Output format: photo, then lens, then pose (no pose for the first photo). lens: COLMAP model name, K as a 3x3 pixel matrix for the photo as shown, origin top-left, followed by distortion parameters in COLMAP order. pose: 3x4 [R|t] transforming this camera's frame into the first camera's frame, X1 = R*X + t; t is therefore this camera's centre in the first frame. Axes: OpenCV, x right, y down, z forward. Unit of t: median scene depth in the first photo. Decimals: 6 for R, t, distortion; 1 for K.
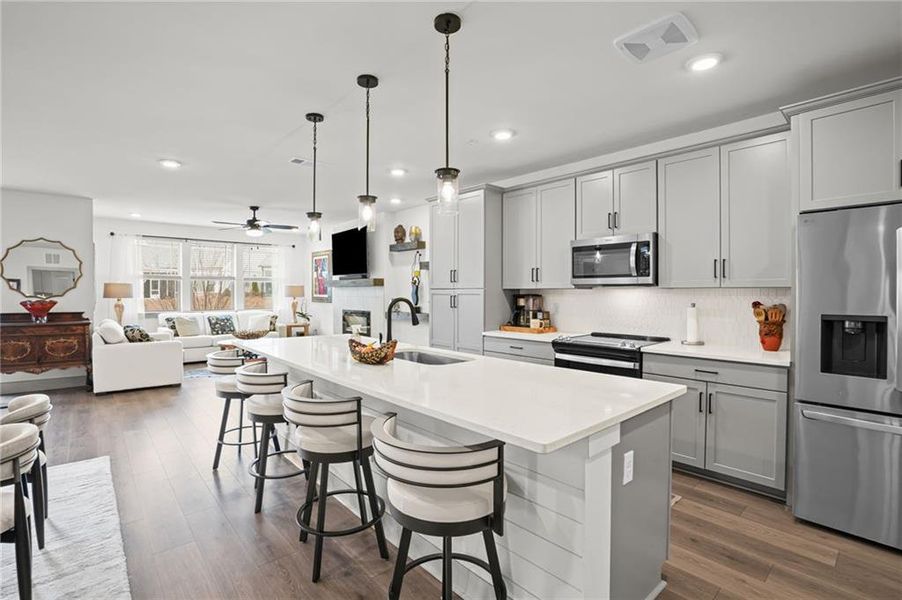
lens RADIAL K [[418.7, 0, 444.1], [0, 418.7, 303.7], [0, 0, 1]] dist [-0.023652, 0.009255]
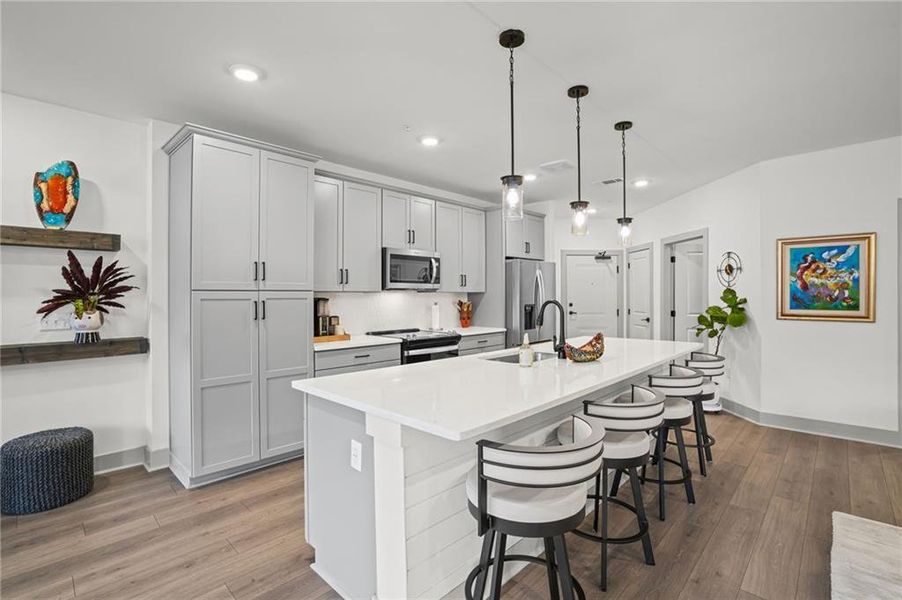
lens RADIAL K [[408.4, 0, 449.9], [0, 408.4, 295.0], [0, 0, 1]] dist [0.007954, -0.006396]
pose [[-0.089002, -0.000780, 0.996031, -0.577293], [0.031769, 0.999489, 0.003621, -0.020361], [-0.995525, 0.031965, -0.088932, 0.691240]]
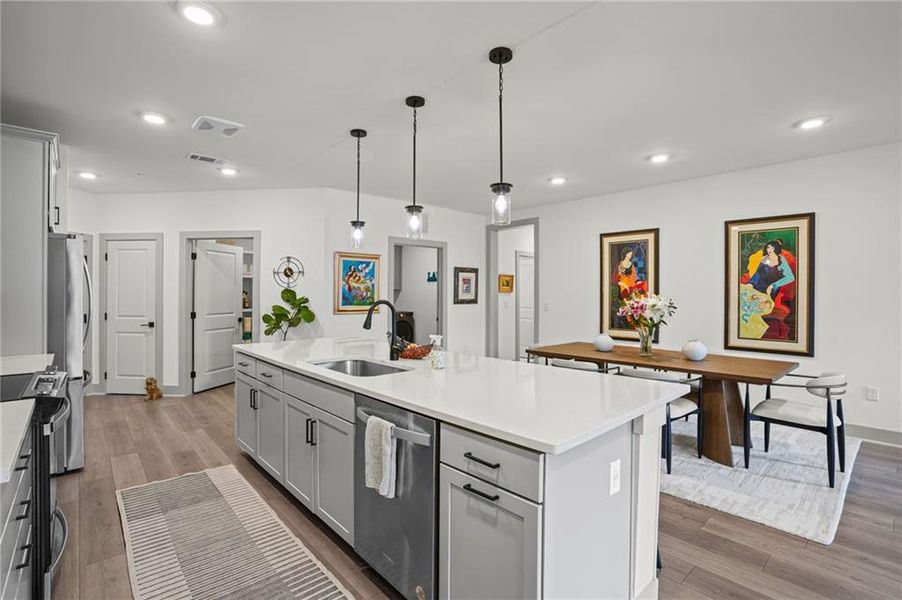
lens RADIAL K [[418.7, 0, 452.3], [0, 418.7, 298.1], [0, 0, 1]] dist [-0.023652, 0.009255]
pose [[-0.999930, -0.000389, -0.011787, -0.134398], [-0.000849, 0.999235, 0.039092, -0.030733], [0.011763, 0.039100, -0.999166, 1.020262]]
